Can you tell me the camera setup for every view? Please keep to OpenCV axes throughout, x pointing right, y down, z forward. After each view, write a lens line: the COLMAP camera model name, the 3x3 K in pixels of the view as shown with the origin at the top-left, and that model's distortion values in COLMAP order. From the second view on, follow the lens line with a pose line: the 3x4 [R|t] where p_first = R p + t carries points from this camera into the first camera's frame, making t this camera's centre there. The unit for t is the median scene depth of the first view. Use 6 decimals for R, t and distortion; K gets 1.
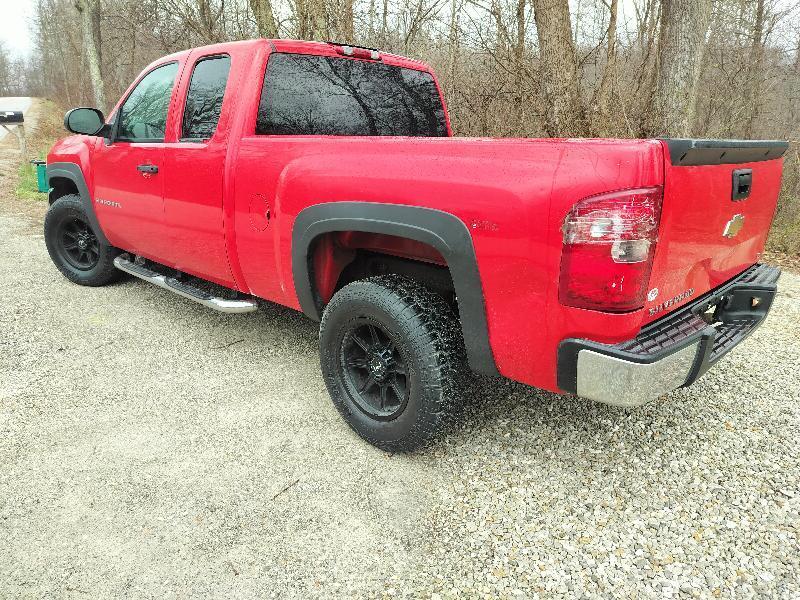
lens RADIAL K [[611.0, 0, 400.0], [0, 611.0, 300.0], [0, 0, 1]] dist [0.089460, -0.109771]
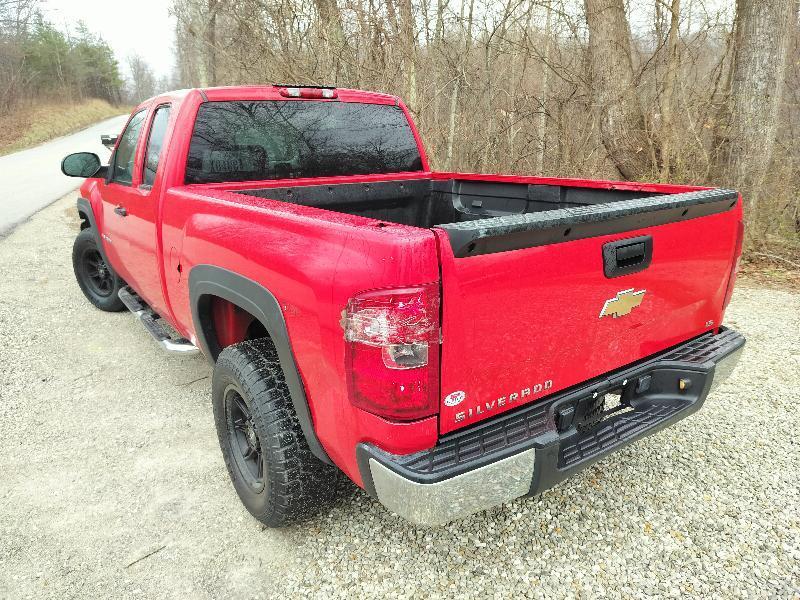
lens RADIAL K [[613.1, 0, 400.0], [0, 613.1, 300.0], [0, 0, 1]] dist [0.026827, -0.005909]
pose [[0.978763, 0.023686, -0.203621, 0.363648], [-0.022190, 0.999707, 0.009629, -0.111265], [0.203789, -0.004907, 0.979002, 0.101073]]
